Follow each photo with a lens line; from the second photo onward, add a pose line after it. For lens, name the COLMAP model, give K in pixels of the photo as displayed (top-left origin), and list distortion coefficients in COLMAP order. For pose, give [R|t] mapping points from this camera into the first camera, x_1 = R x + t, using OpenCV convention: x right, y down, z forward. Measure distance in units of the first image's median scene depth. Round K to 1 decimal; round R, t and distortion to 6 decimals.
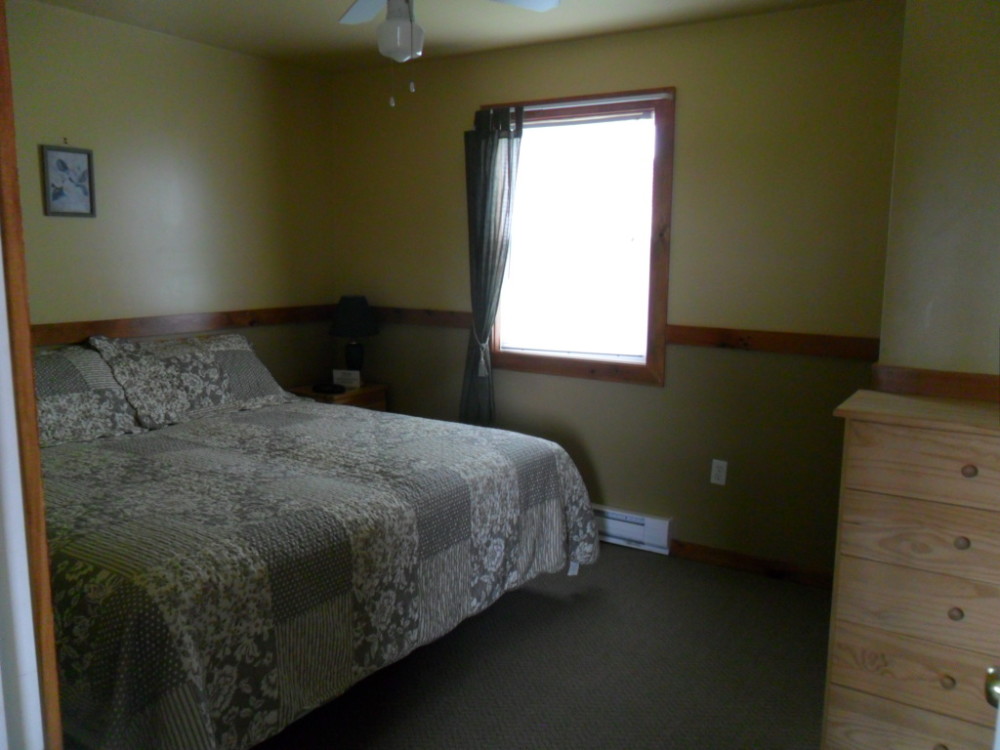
lens RADIAL K [[816.2, 0, 500.0], [0, 816.2, 375.0], [0, 0, 1]] dist [-0.001131, 0.002883]
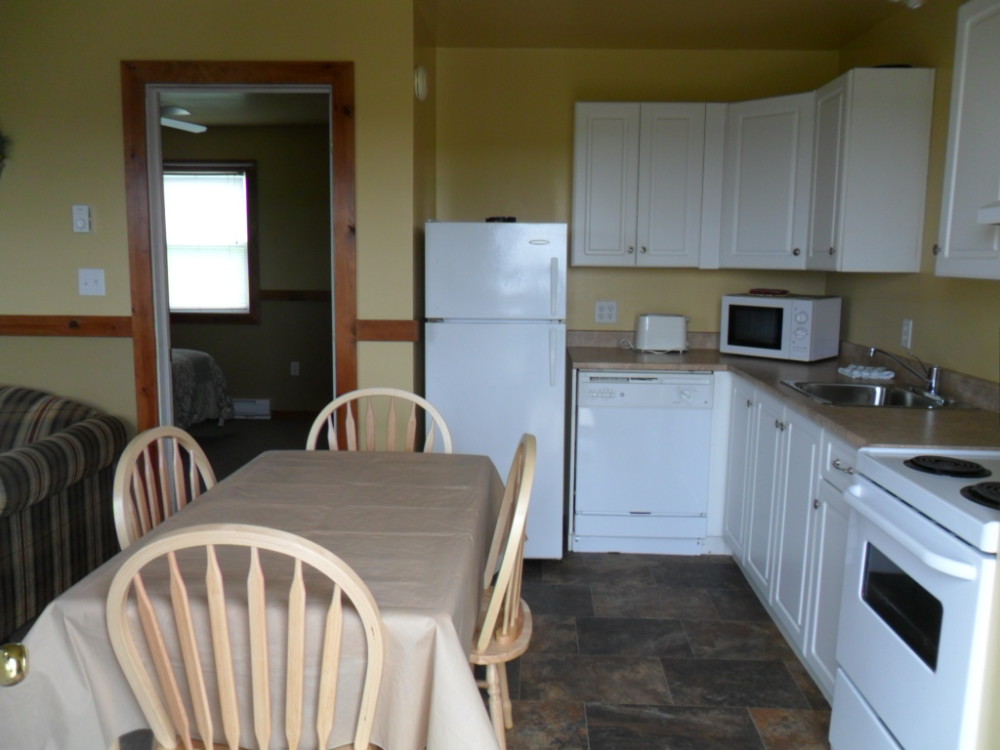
lens RADIAL K [[816.2, 0, 500.0], [0, 816.2, 375.0], [0, 0, 1]] dist [-0.001131, 0.002883]
pose [[0.862139, -0.075233, 0.501055, -0.268284], [0.074214, 0.997000, 0.022002, 0.131808], [-0.501207, 0.018217, 0.865136, -0.861801]]
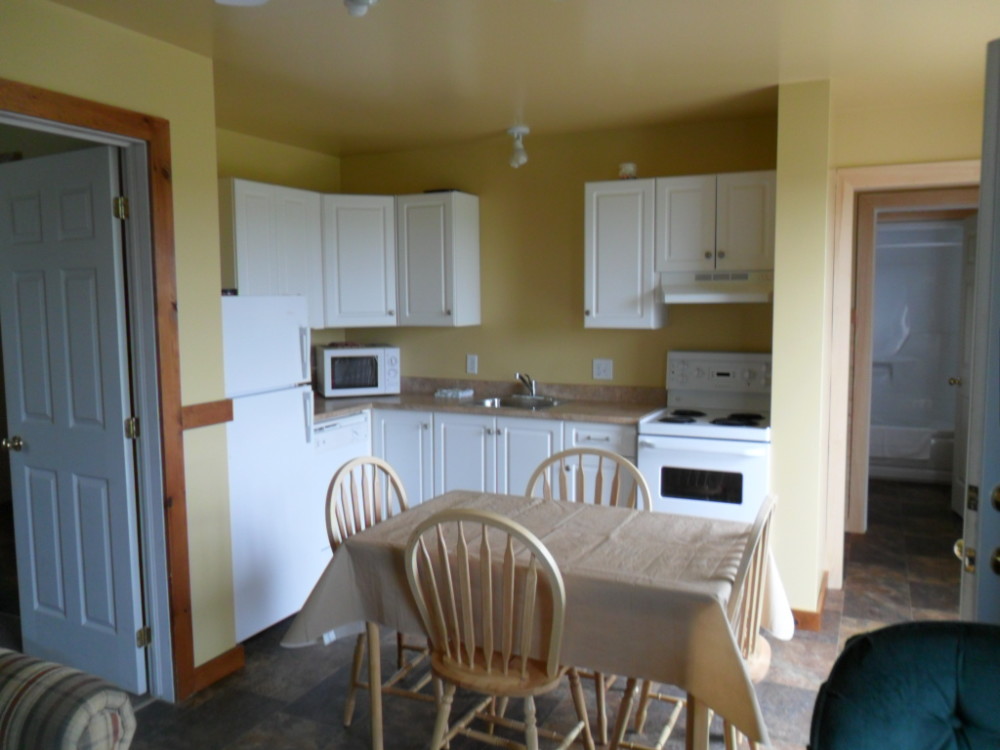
lens RADIAL K [[816.2, 0, 500.0], [0, 816.2, 375.0], [0, 0, 1]] dist [-0.001131, 0.002883]
pose [[-0.129511, -0.104566, 0.986049, -1.320077], [0.159287, 0.979316, 0.124773, -0.148089], [-0.978701, 0.173224, -0.110176, 0.474754]]
